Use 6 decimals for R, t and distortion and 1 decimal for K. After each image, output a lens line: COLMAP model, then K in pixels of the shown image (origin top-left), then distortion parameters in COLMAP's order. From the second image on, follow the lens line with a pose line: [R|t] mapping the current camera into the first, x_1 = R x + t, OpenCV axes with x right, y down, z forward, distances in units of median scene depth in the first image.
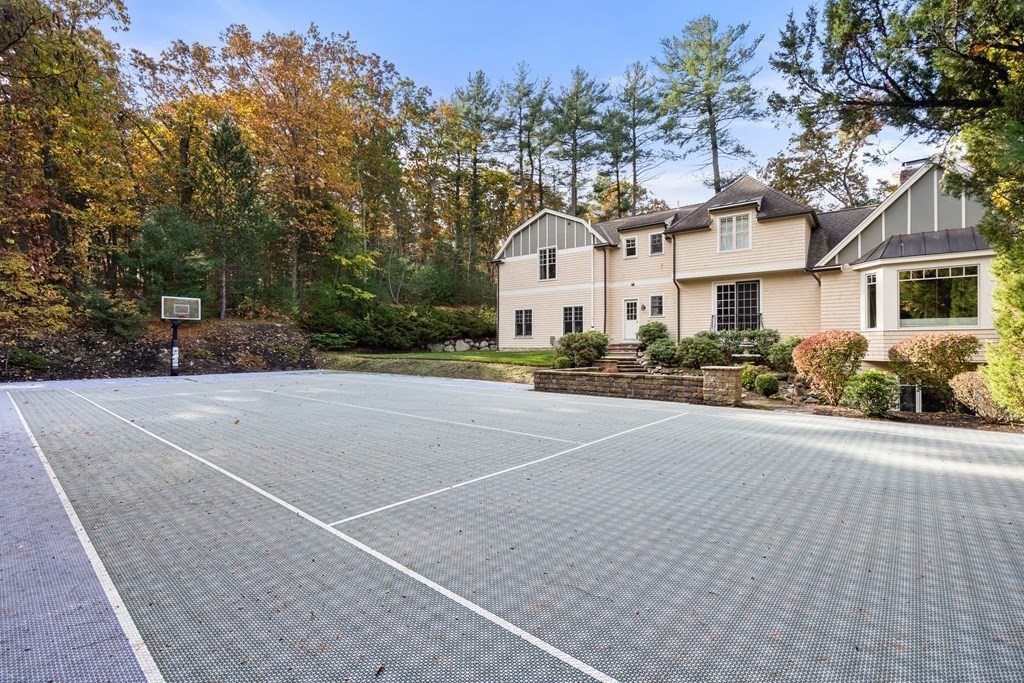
lens RADIAL K [[467.8, 0, 514.5], [0, 467.8, 339.3], [0, 0, 1]] dist [-0.002405, -0.000101]
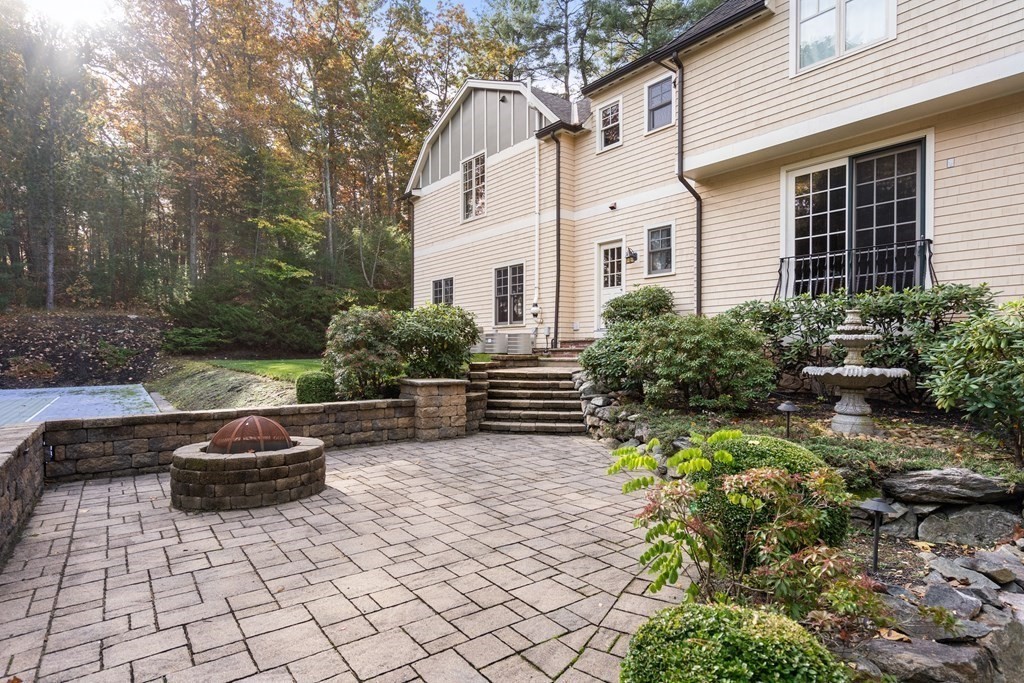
lens RADIAL K [[544.1, 0, 507.0], [0, 544.1, 345.0], [0, 0, 1]] dist [0.005603, 0.000784]
pose [[0.974146, -0.002553, -0.225907, 0.268111], [0.003702, 0.999982, 0.004663, 0.011763], [0.225891, -0.005378, 0.974138, 0.462153]]
